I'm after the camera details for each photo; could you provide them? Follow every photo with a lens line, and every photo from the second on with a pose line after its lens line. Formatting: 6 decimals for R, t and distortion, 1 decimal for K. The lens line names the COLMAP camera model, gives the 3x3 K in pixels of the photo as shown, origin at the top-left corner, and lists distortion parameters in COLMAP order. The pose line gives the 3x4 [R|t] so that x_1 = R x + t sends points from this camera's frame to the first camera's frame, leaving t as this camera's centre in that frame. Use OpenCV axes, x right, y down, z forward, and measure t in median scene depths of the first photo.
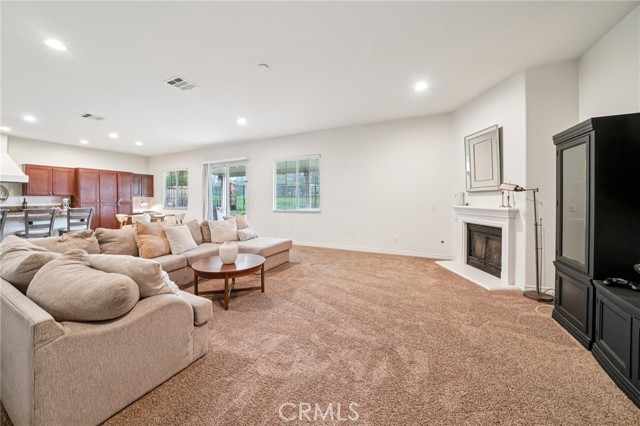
lens RADIAL K [[229.8, 0, 317.7], [0, 229.8, 198.4], [0, 0, 1]] dist [-0.017123, -0.000003]
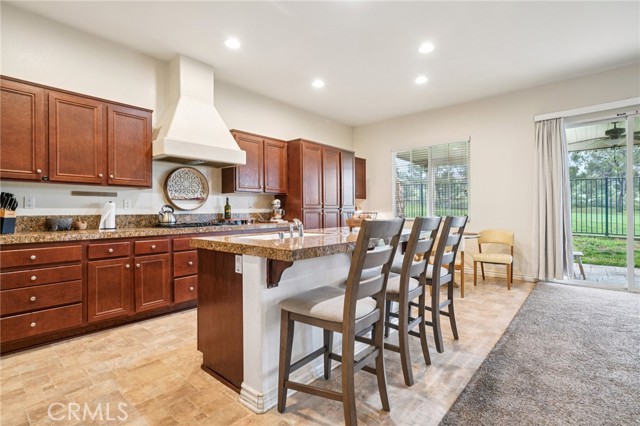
lens RADIAL K [[302.0, 0, 316.9], [0, 302.0, 208.6], [0, 0, 1]] dist [0.003699, 0.000346]
pose [[0.958672, 0.000622, -0.284514, -0.841214], [0.000153, 0.999996, 0.002701, 0.019604], [0.284515, -0.002633, 0.958668, 0.364273]]
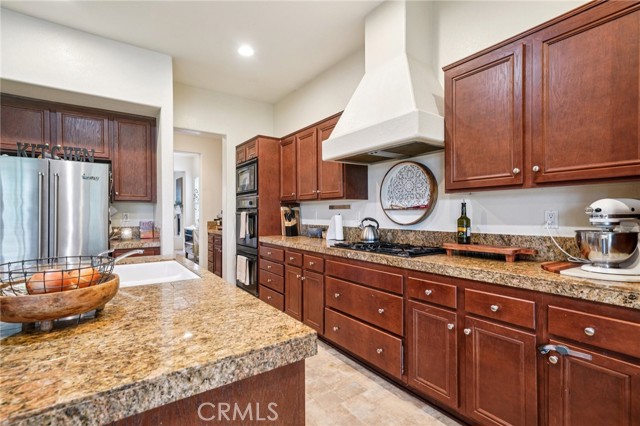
lens RADIAL K [[302.0, 0, 316.2], [0, 302.0, 213.4], [0, 0, 1]] dist [0.003699, 0.000346]
pose [[-0.517680, 0.002378, -0.855571, -0.847004], [0.007168, 0.999973, -0.001558, 0.009473], [0.855544, -0.006939, -0.517683, 0.939537]]
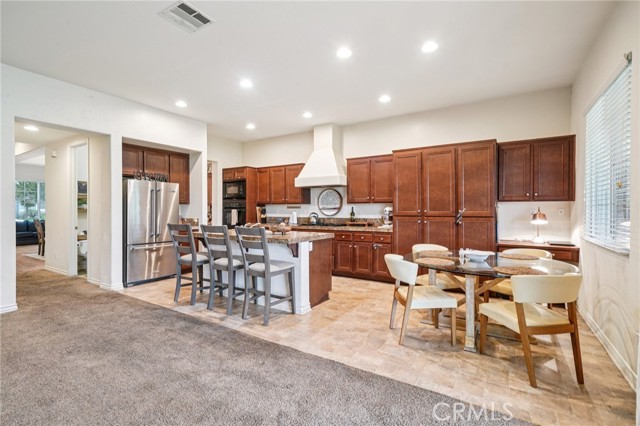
lens RADIAL K [[302.0, 0, 322.7], [0, 302.0, 213.1], [0, 0, 1]] dist [0.003699, 0.000346]
pose [[-0.131581, 0.011541, -0.991238, -0.324162], [0.004259, 0.999930, 0.011077, 0.006535], [0.991296, -0.002764, -0.131621, 0.937256]]
